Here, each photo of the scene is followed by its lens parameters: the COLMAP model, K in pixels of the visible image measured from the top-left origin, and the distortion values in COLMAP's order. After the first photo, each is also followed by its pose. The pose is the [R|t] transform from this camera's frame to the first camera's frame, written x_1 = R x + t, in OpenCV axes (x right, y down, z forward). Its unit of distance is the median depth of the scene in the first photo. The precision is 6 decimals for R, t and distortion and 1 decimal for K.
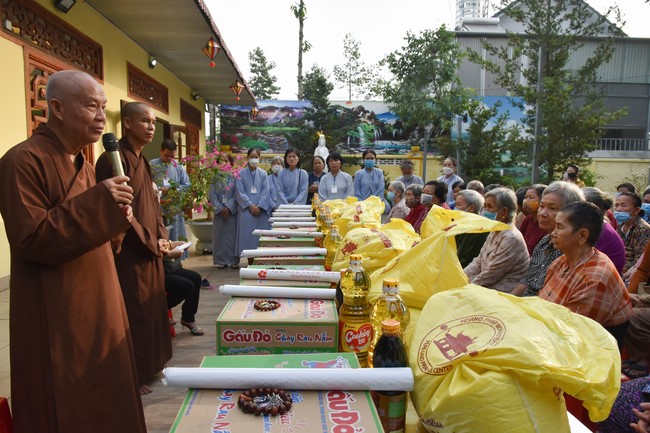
lens RADIAL K [[438.6, 0, 330.7], [0, 438.6, 217.0], [0, 0, 1]] dist [-0.045336, 0.005619]
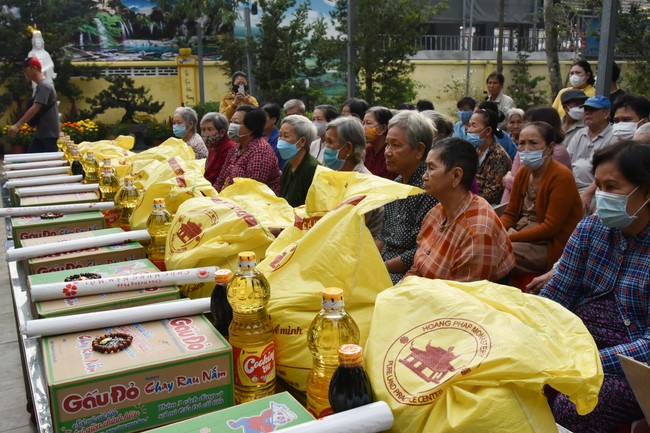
lens RADIAL K [[612.2, 0, 331.5], [0, 612.2, 215.9], [0, 0, 1]] dist [-0.024979, 0.000000]
pose [[0.904757, -0.115598, 0.409942, -0.126661], [0.066542, 0.989010, 0.132028, -0.055494], [-0.420699, -0.092175, 0.902506, 0.026552]]
